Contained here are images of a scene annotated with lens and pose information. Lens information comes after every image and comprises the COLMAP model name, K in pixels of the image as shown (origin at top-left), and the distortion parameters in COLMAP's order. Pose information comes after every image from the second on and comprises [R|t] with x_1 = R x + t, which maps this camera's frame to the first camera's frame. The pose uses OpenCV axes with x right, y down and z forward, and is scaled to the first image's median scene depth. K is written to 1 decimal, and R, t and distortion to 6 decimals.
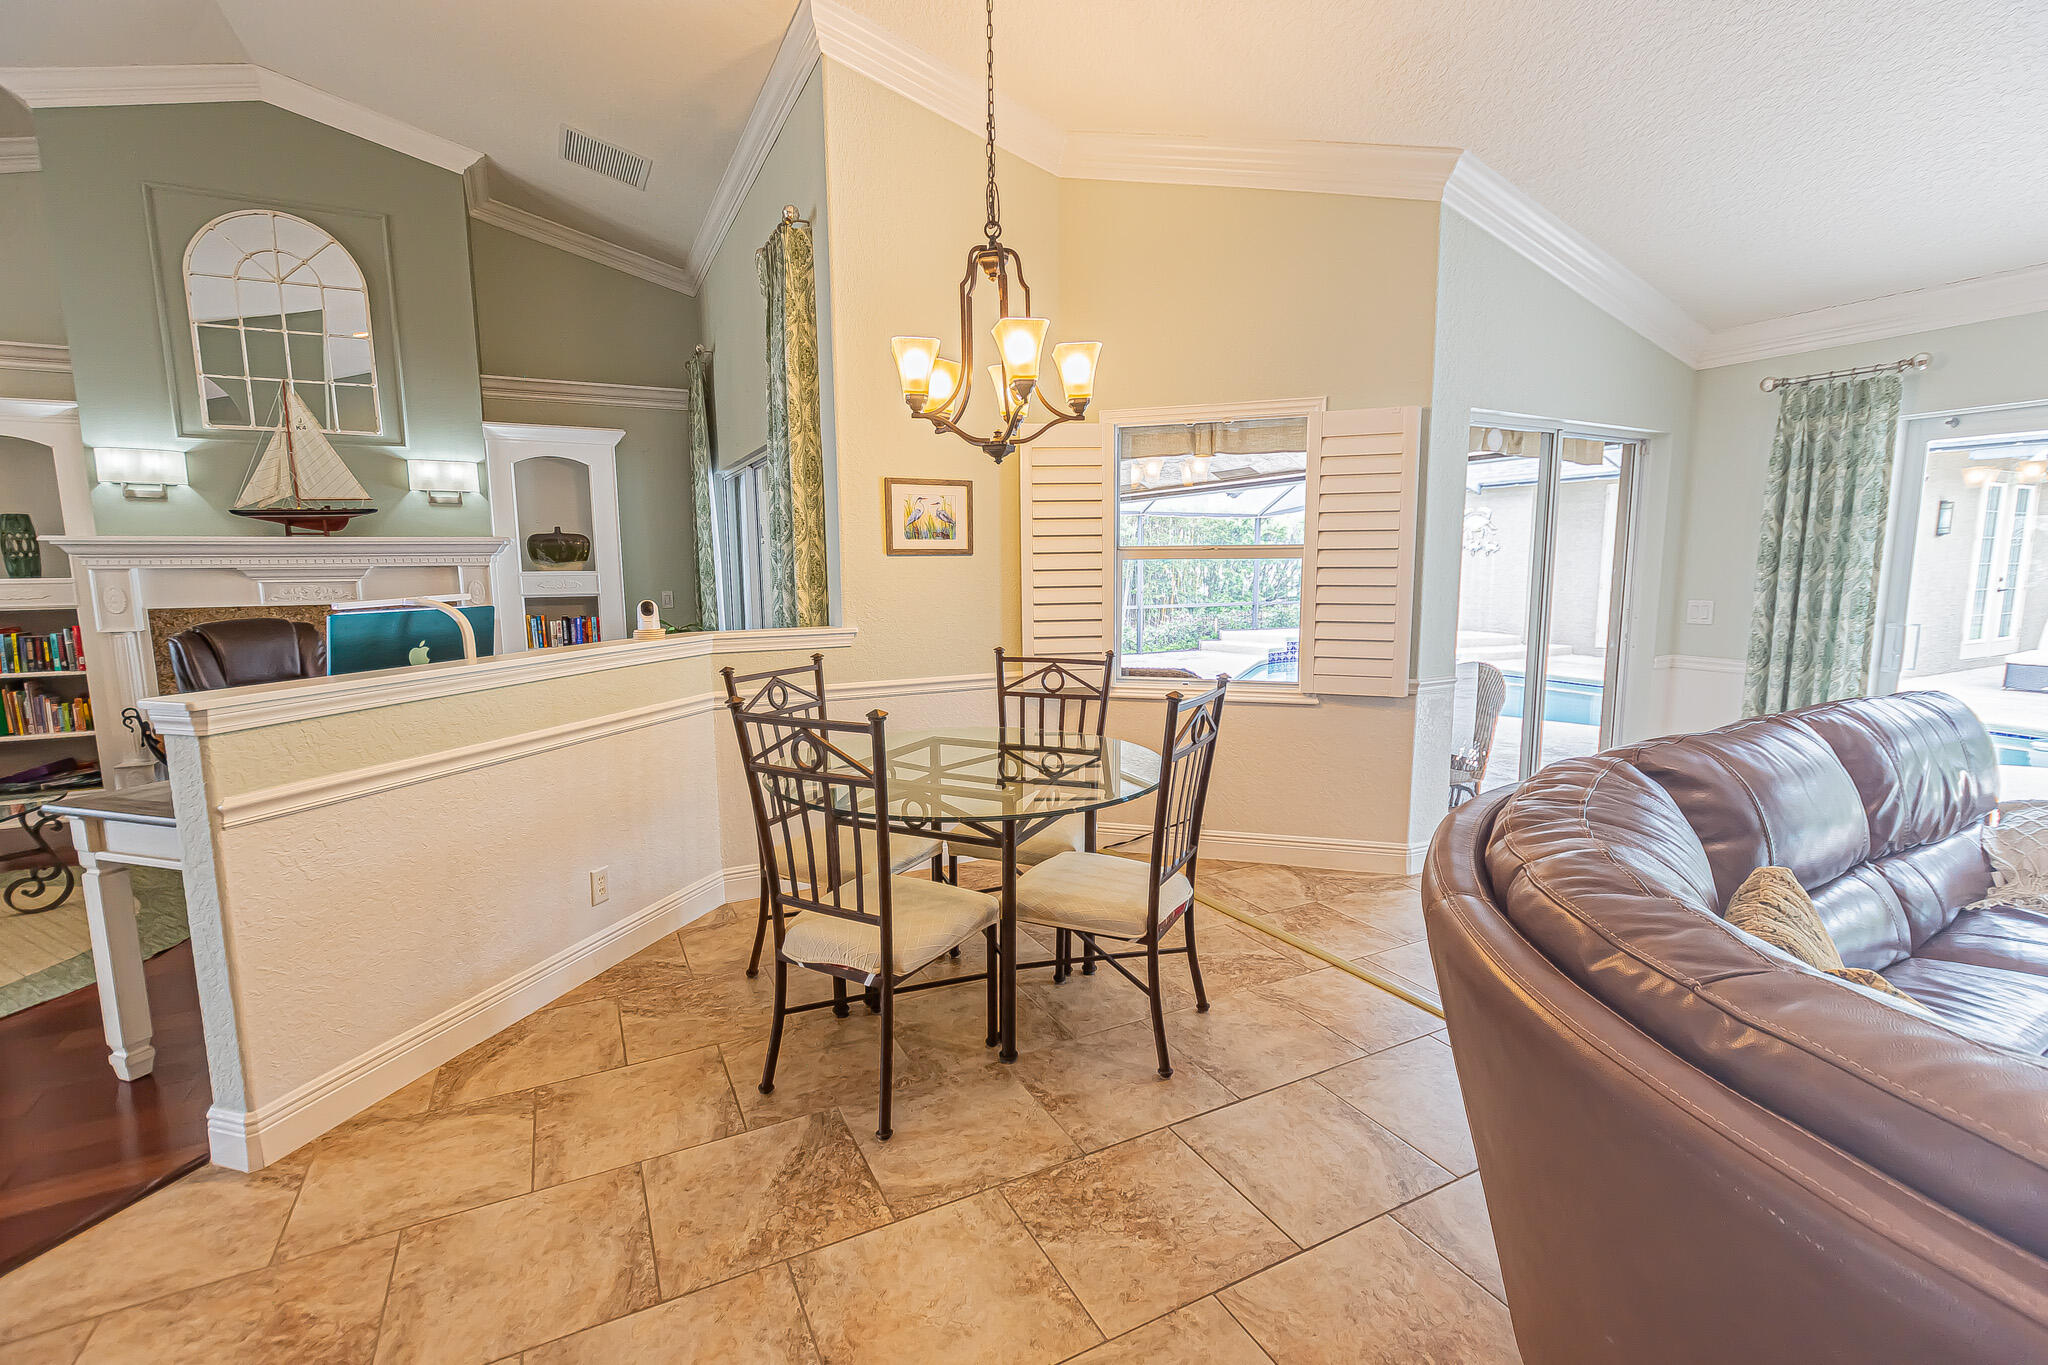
lens RADIAL K [[884.1, 0, 1024.0], [0, 884.1, 682.5], [0, 0, 1]] dist [-0.001814, -0.000482]
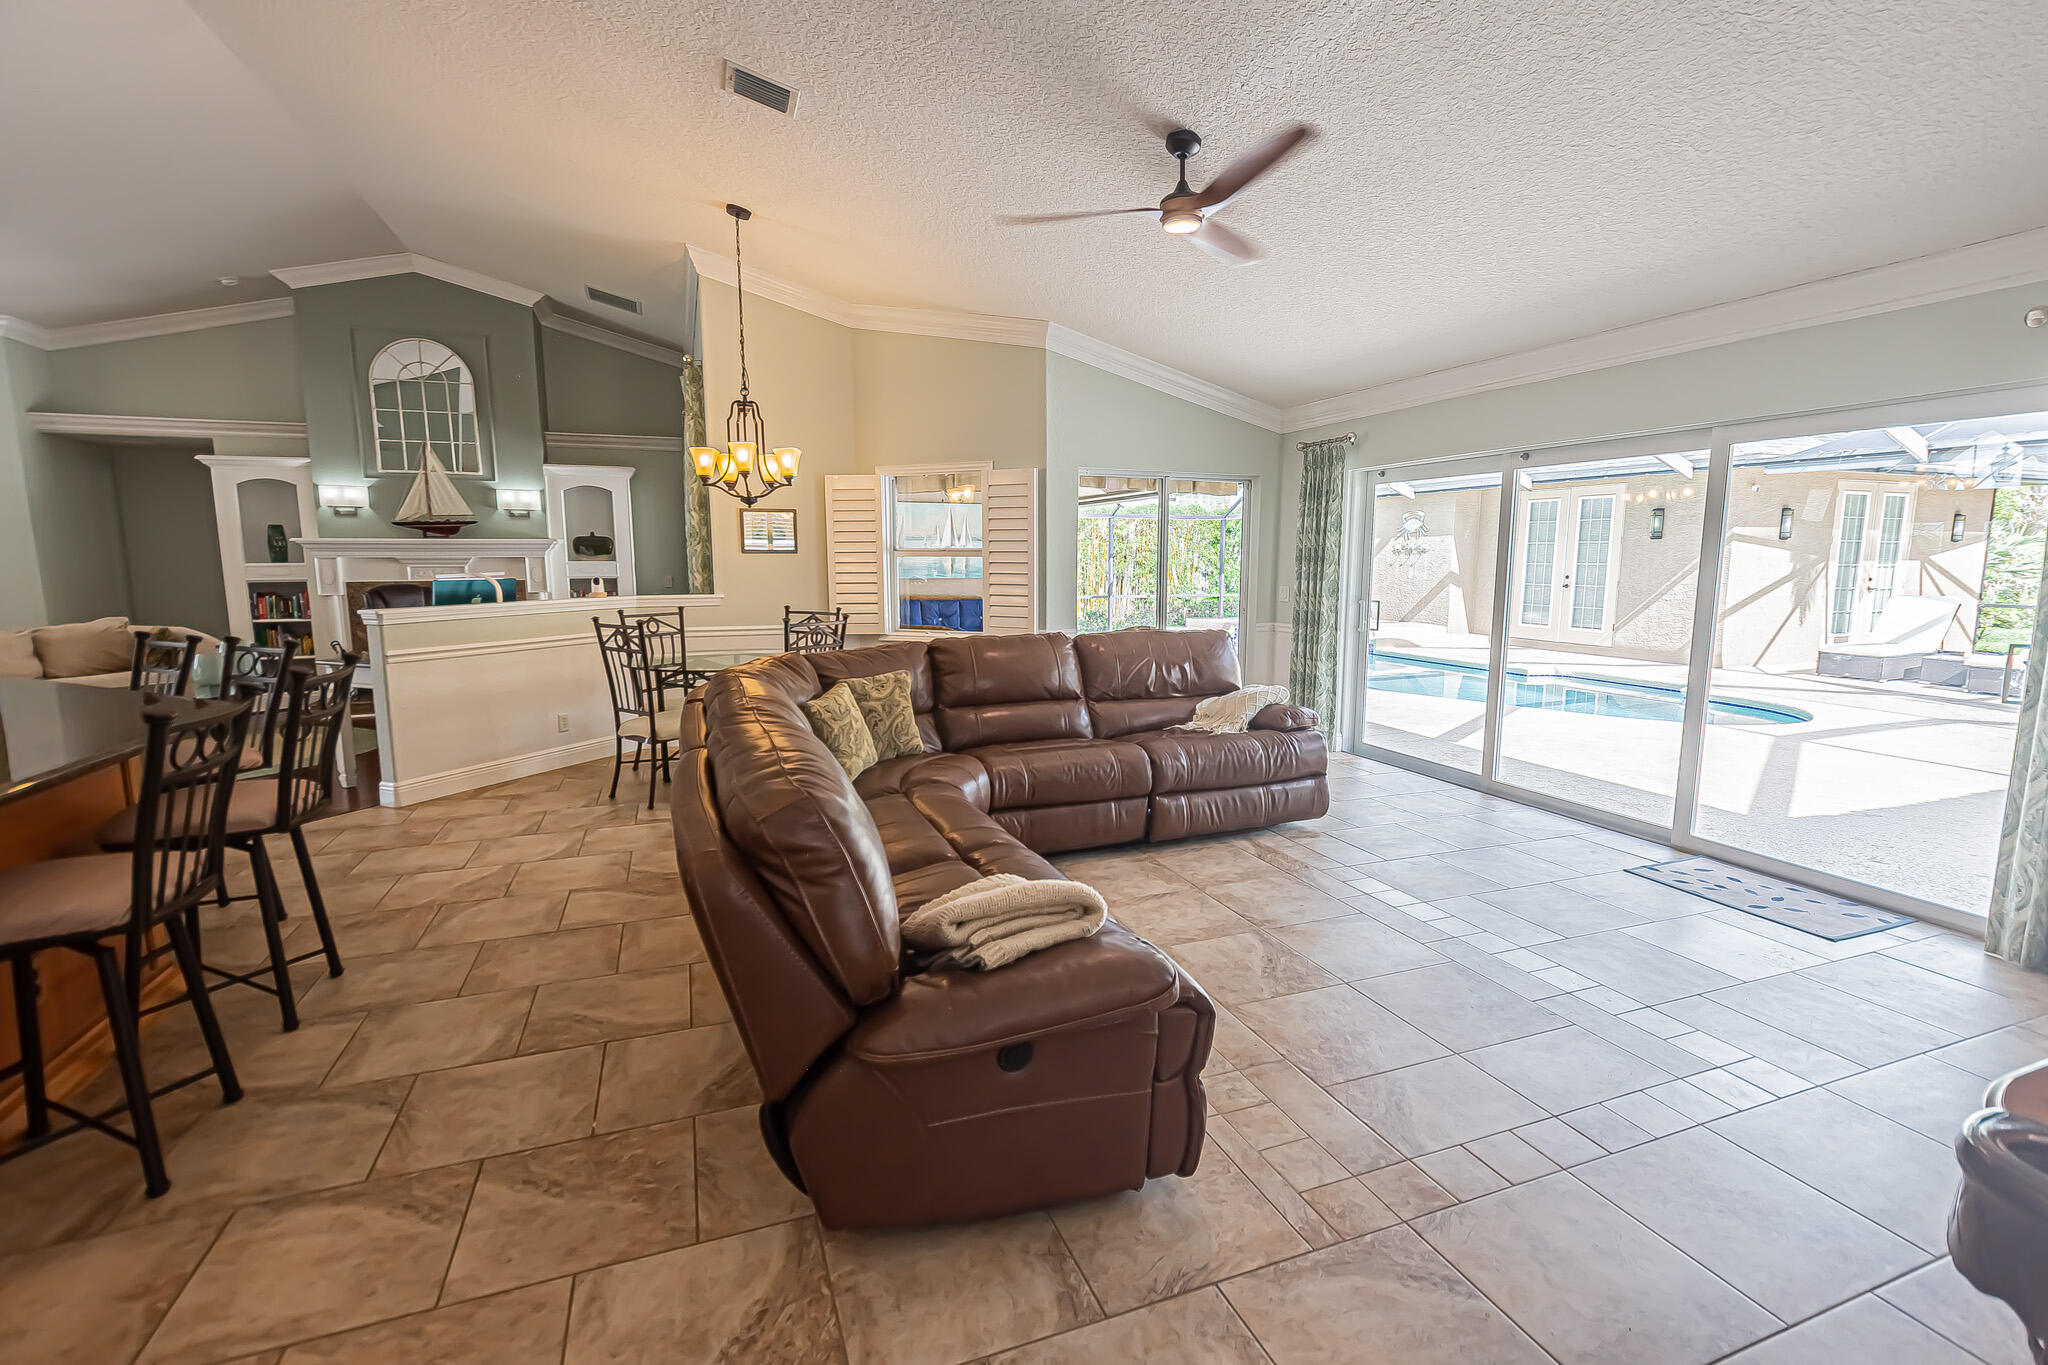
lens RADIAL K [[899.5, 0, 1041.3], [0, 899.5, 681.6], [0, 0, 1]] dist [0.010499, -0.011954]
pose [[0.994229, 0.020782, -0.105247, 0.479346], [-0.020454, 0.999782, 0.004193, 0.068025], [0.105311, -0.002016, 0.994437, -0.535632]]
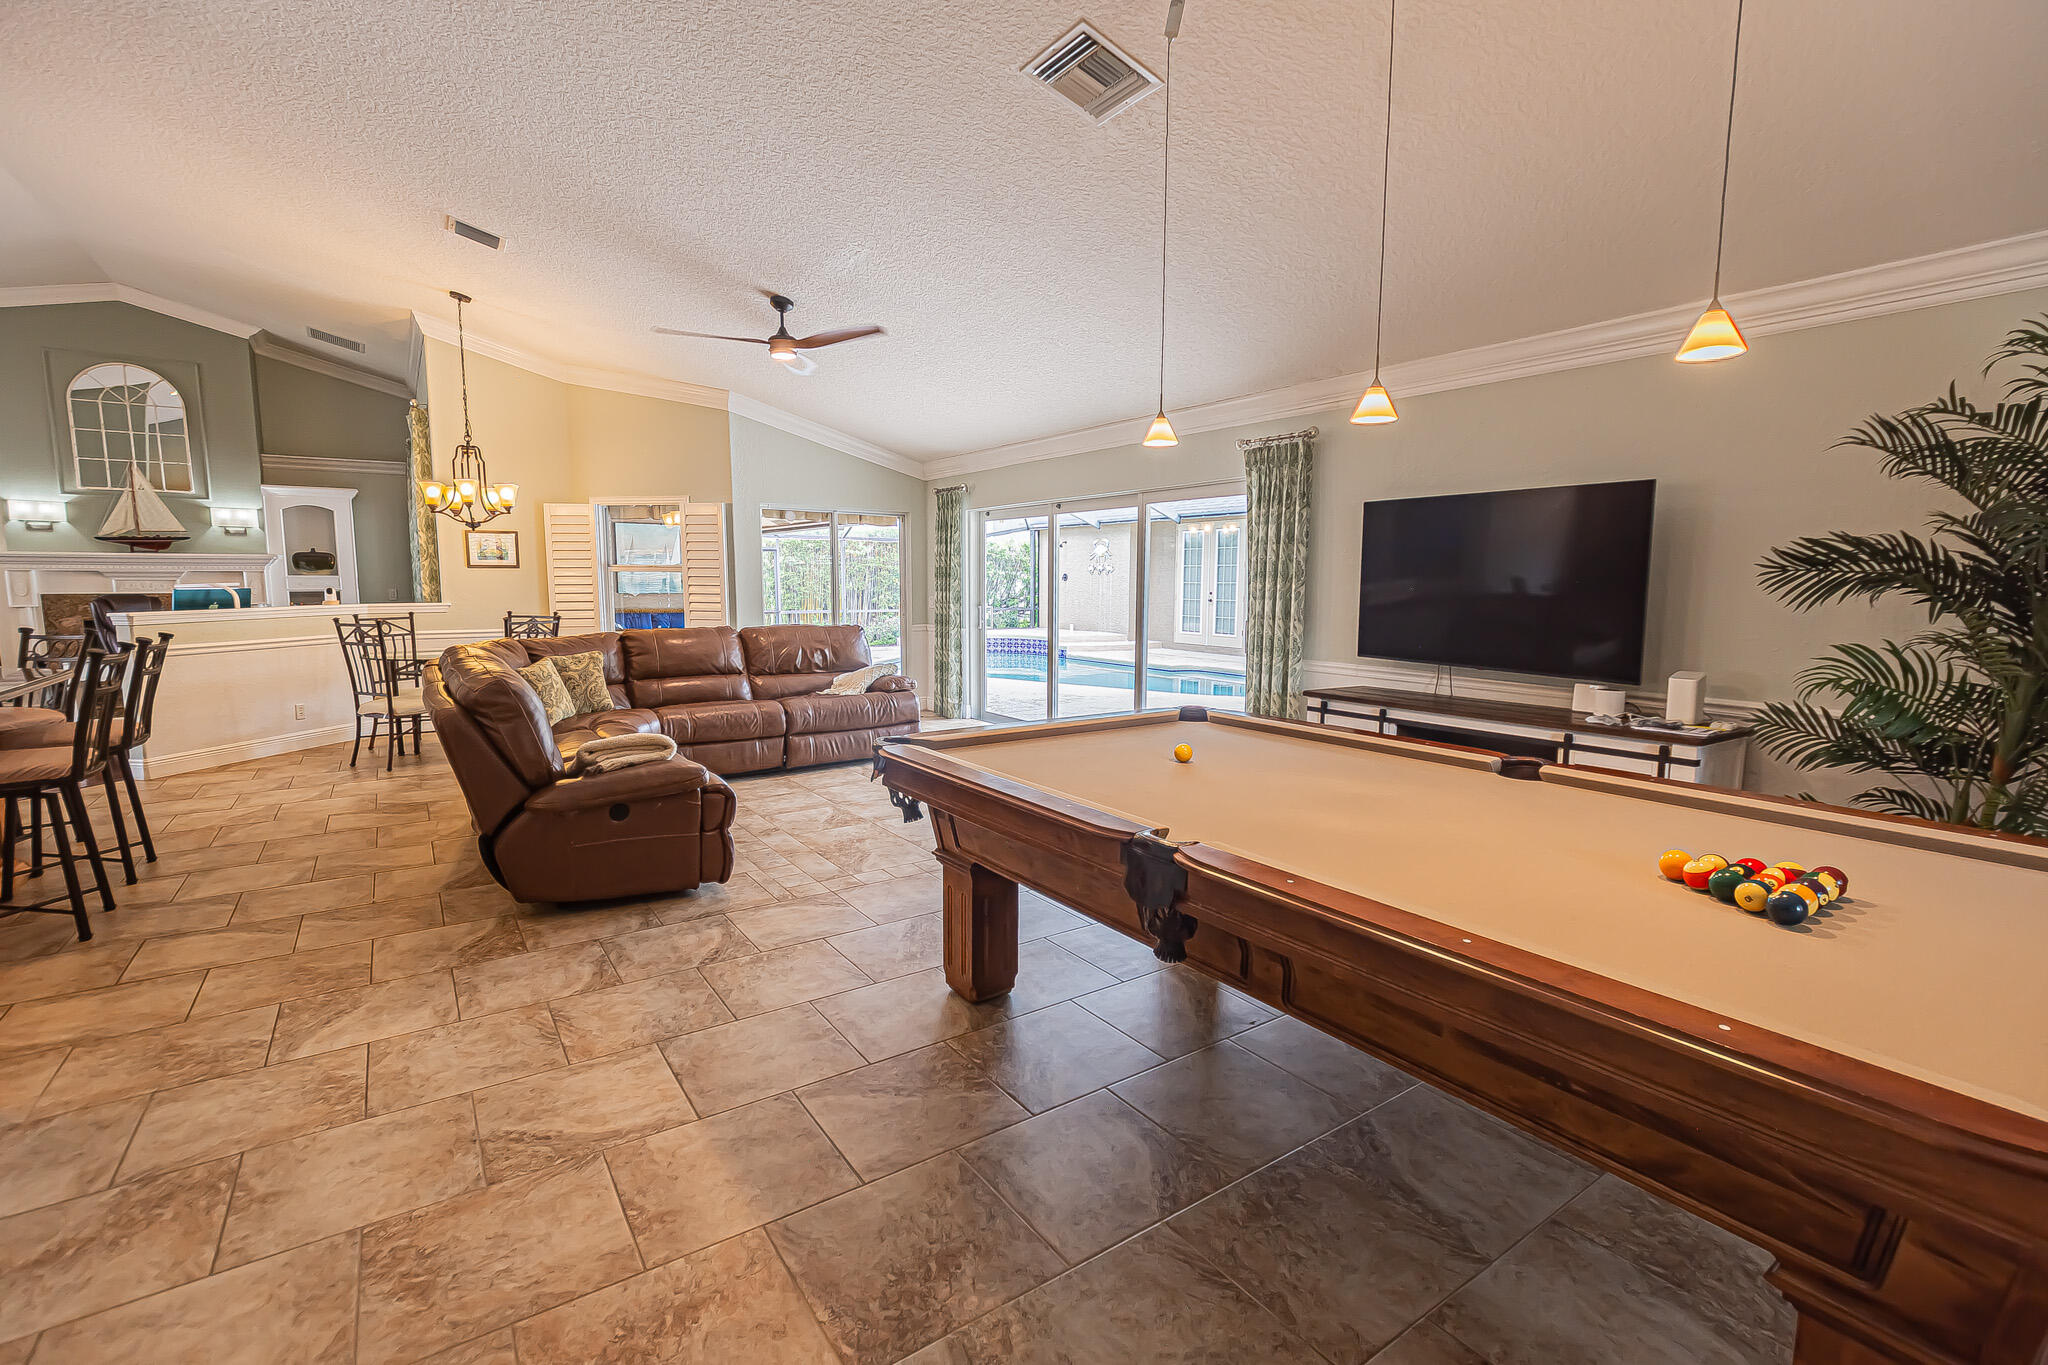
lens RADIAL K [[903.4, 0, 1047.7], [0, 903.4, 687.5], [0, 0, 1]] dist [-0.011582, 0.000097]
pose [[0.989979, -0.004734, 0.141135, 0.682192], [0.006766, 0.999880, -0.013917, 0.132626], [-0.141053, 0.014732, 0.989892, -0.966105]]
